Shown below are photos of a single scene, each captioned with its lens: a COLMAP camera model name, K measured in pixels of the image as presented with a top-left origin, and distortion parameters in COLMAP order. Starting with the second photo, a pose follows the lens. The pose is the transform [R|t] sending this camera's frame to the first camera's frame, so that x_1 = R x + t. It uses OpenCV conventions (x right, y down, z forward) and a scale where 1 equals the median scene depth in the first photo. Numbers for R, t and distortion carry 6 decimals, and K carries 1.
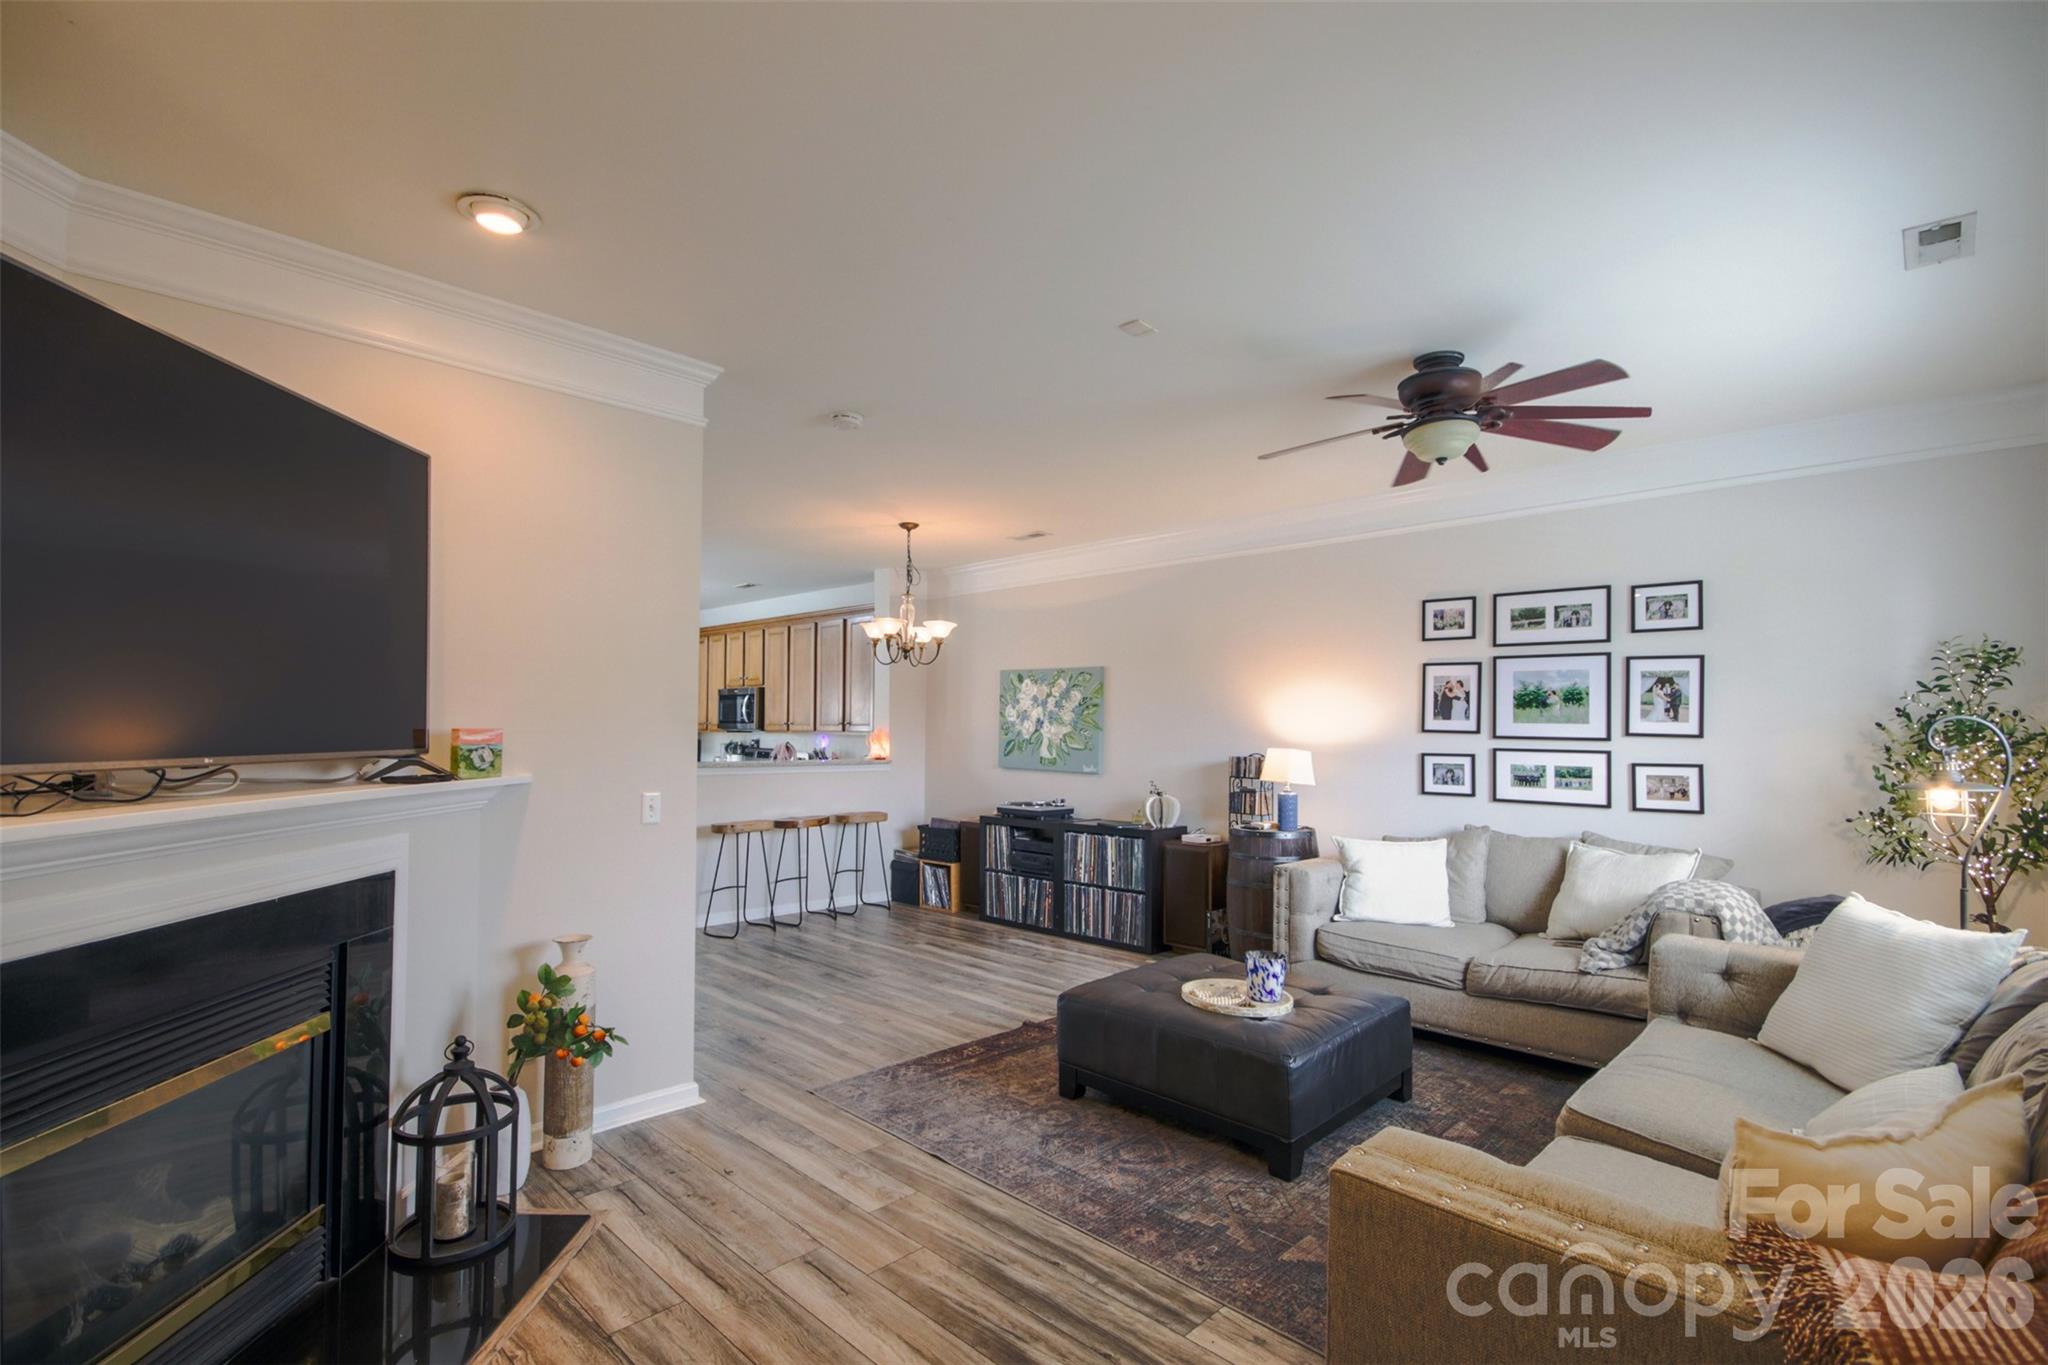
lens RADIAL K [[947.9, 0, 1013.9], [0, 947.9, 684.8], [0, 0, 1]] dist [0.007045, -0.008024]
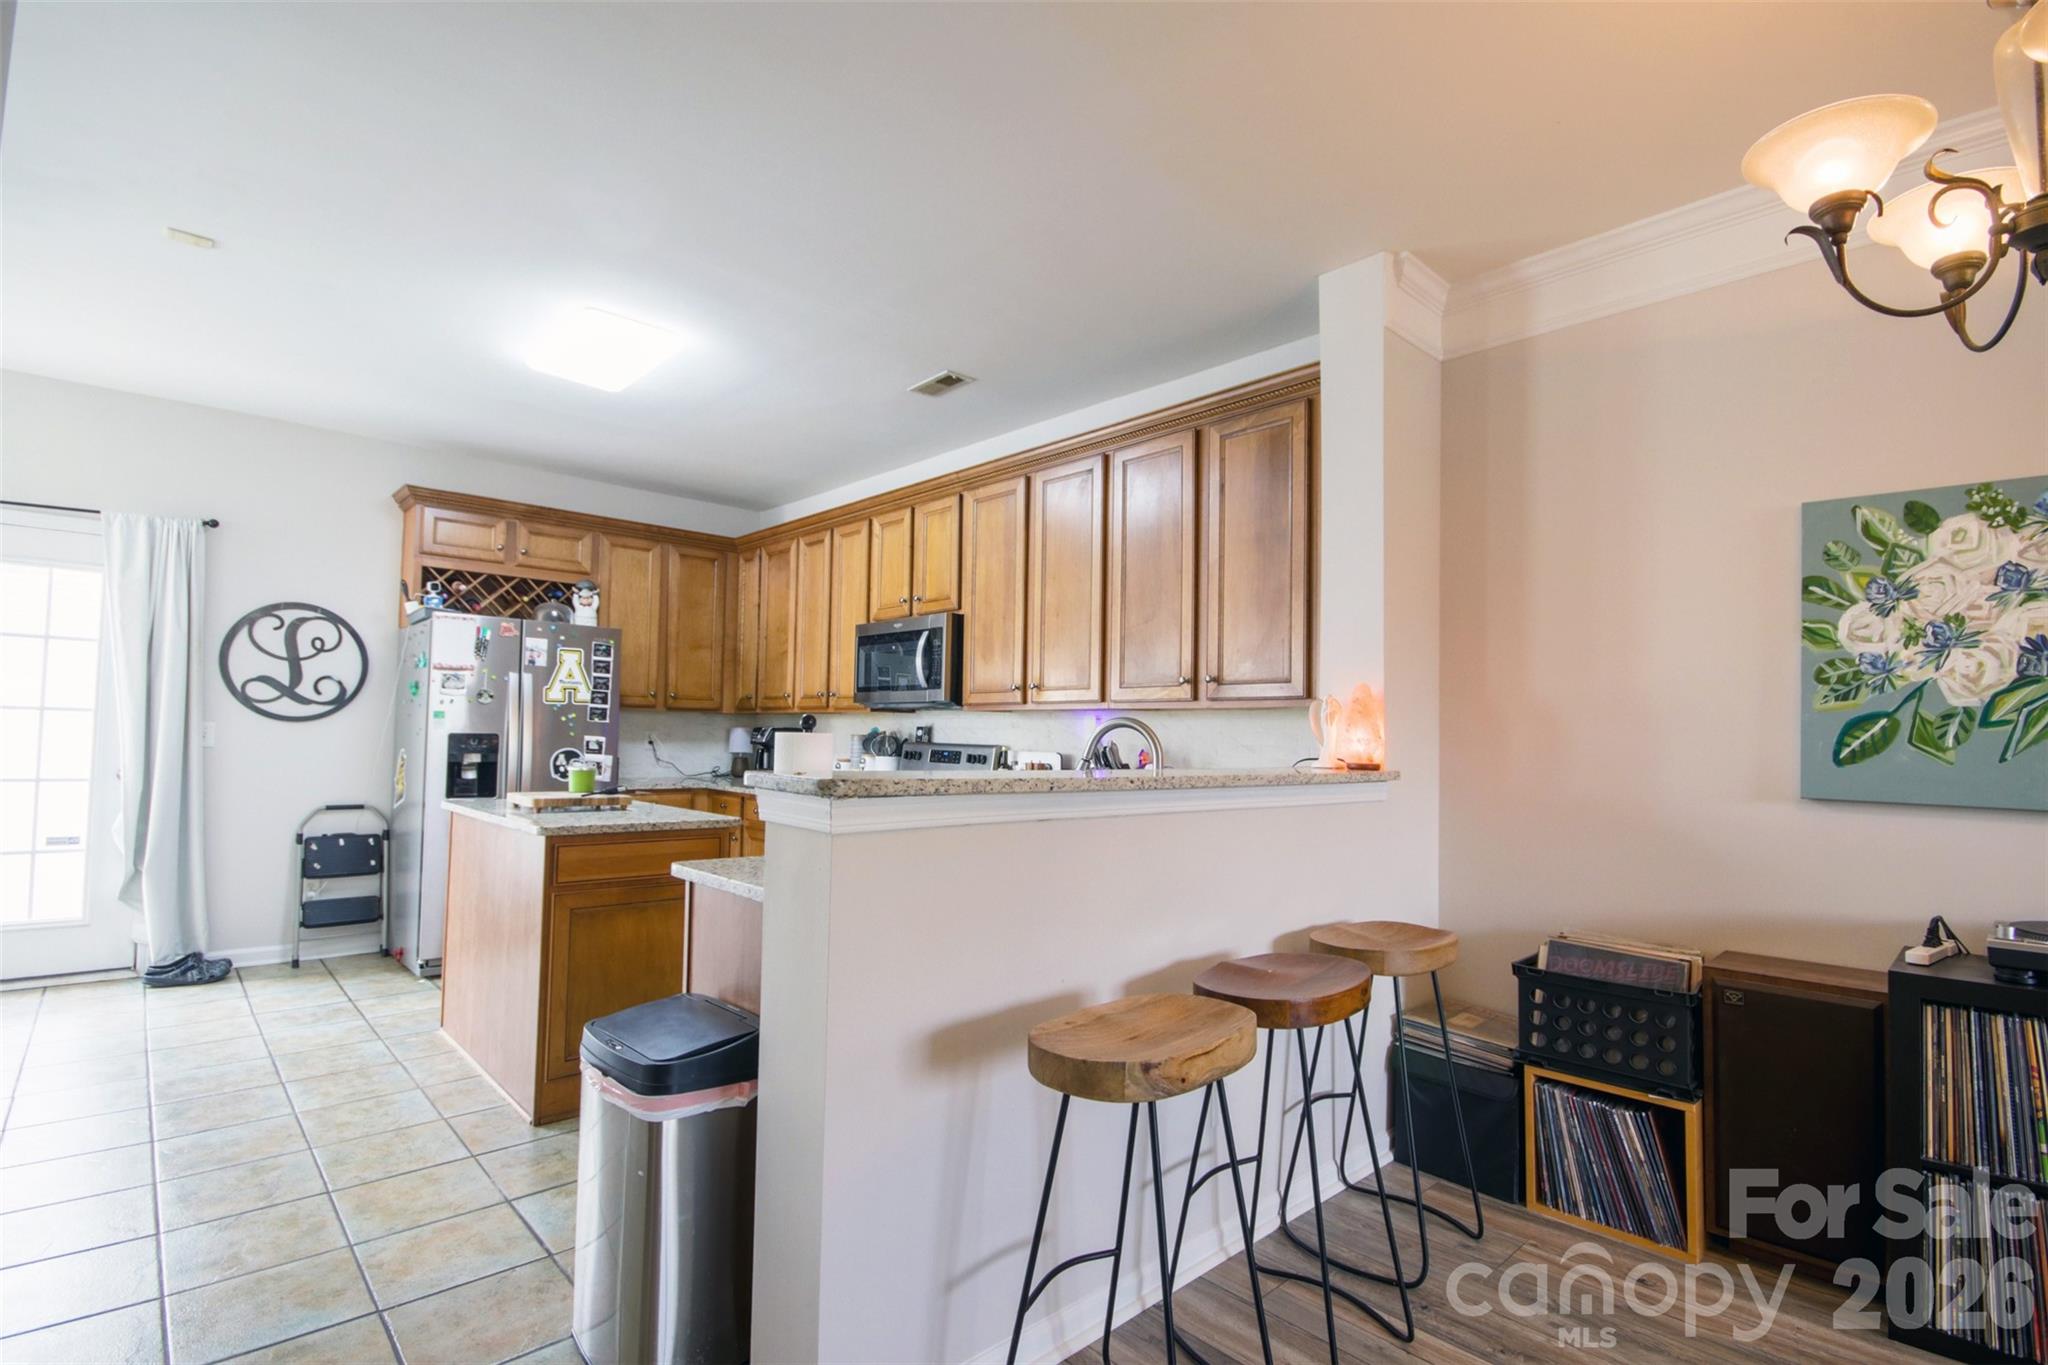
lens RADIAL K [[947.9, 0, 1010.0], [0, 947.9, 698.1], [0, 0, 1]] dist [0.007045, -0.008024]
pose [[0.998842, 0.009167, -0.047229, -0.288646], [-0.008959, 0.999949, 0.004608, 0.056432], [0.047269, -0.004180, 0.998873, 0.702275]]
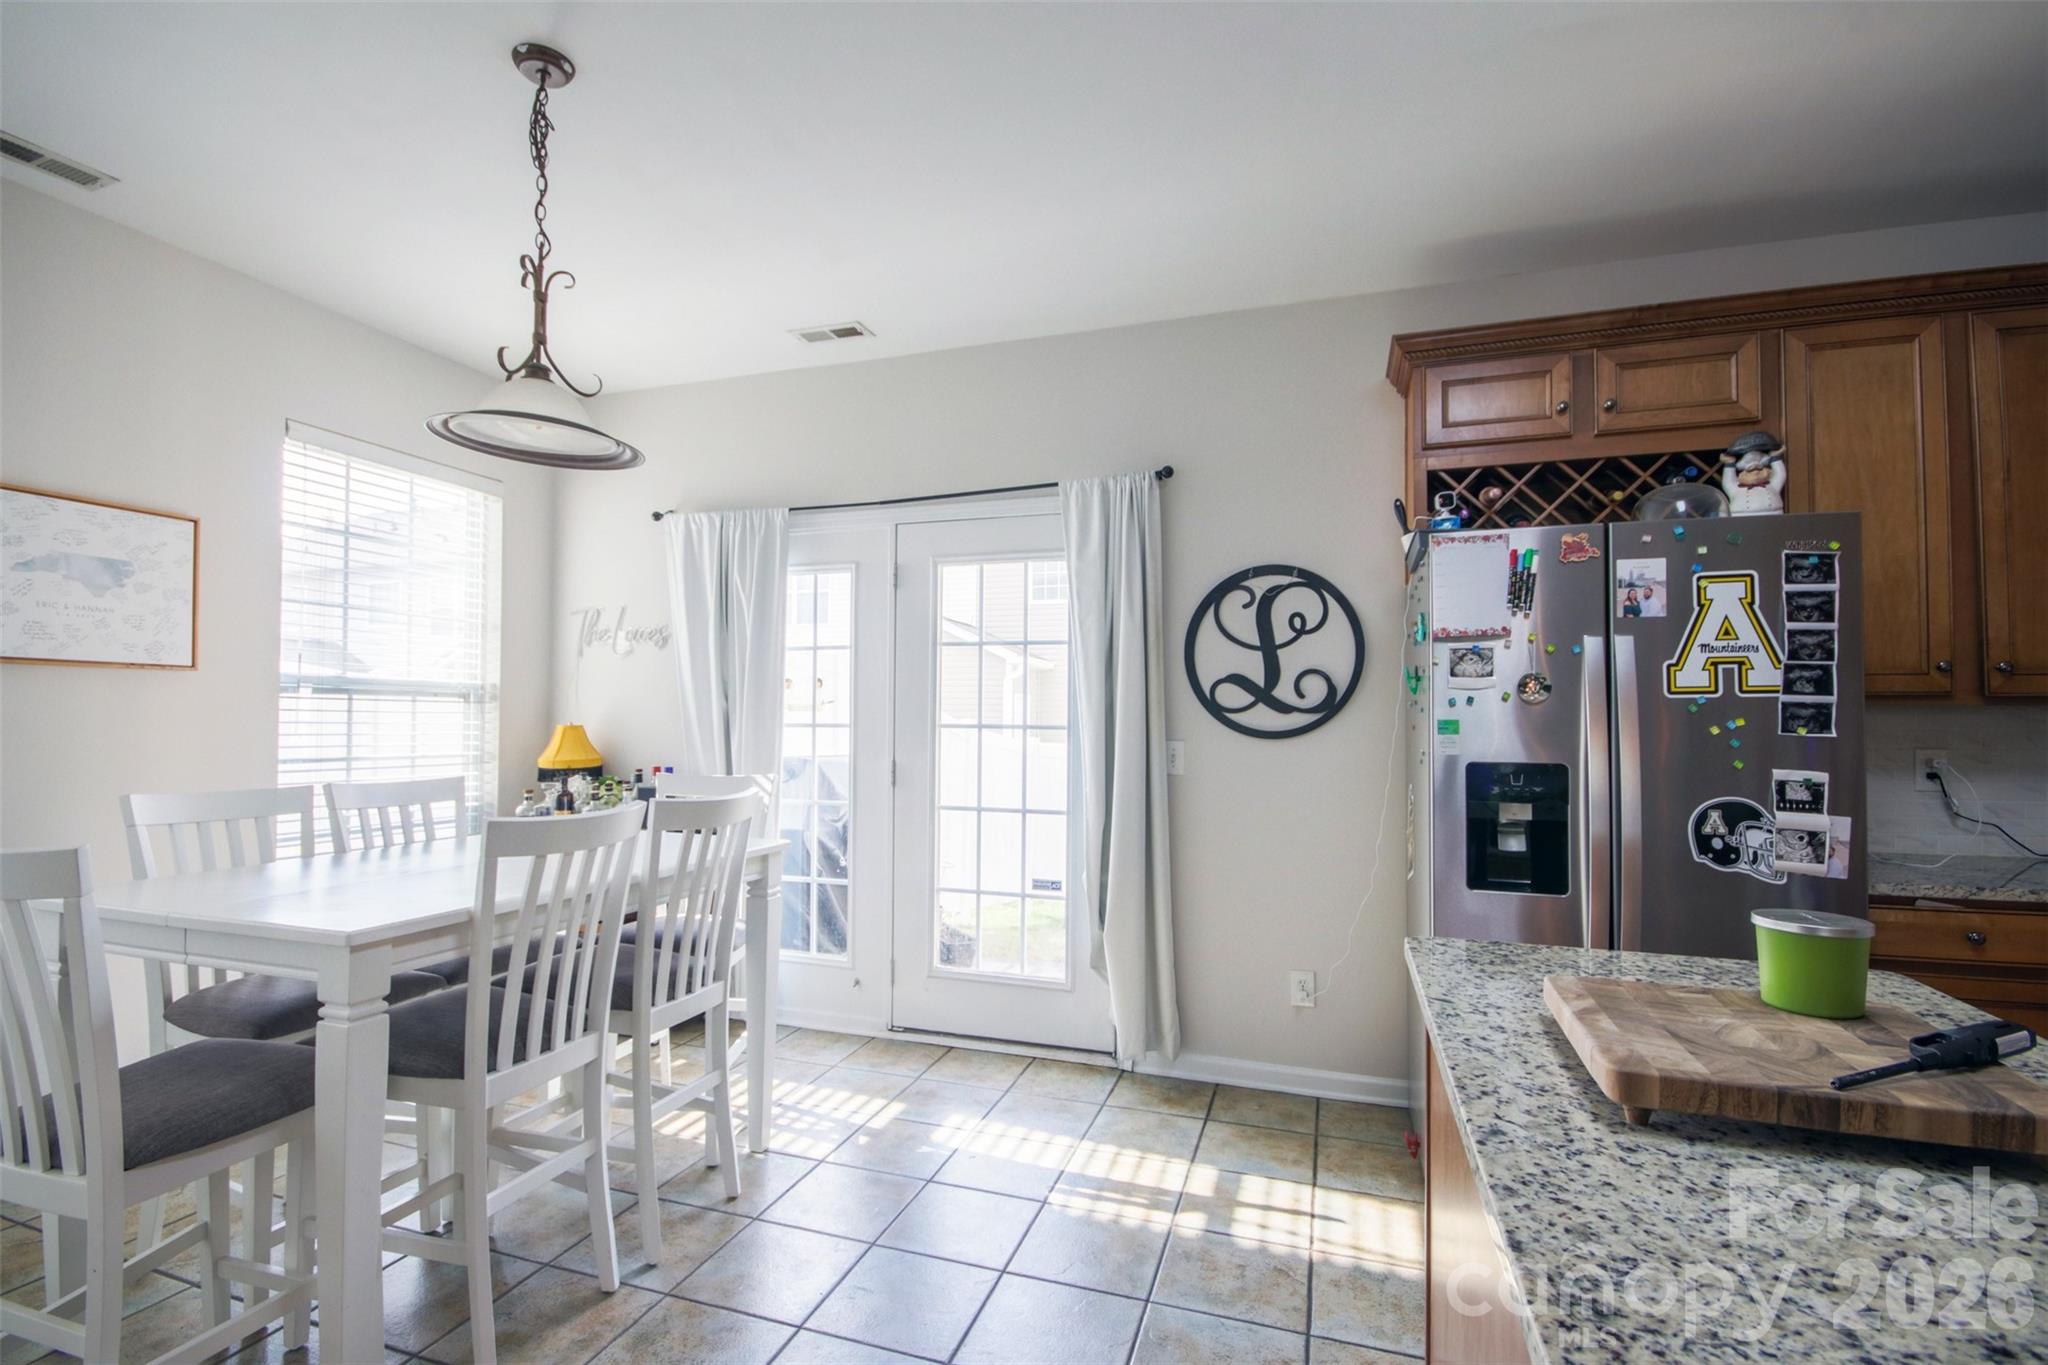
lens RADIAL K [[947.9, 0, 1010.5], [0, 947.9, 699.0], [0, 0, 1]] dist [0.007045, -0.008024]
pose [[0.436195, -0.027370, -0.899436, -0.472618], [0.039661, 0.999151, -0.011170, 0.061774], [0.898978, -0.030800, 0.436910, 1.045027]]
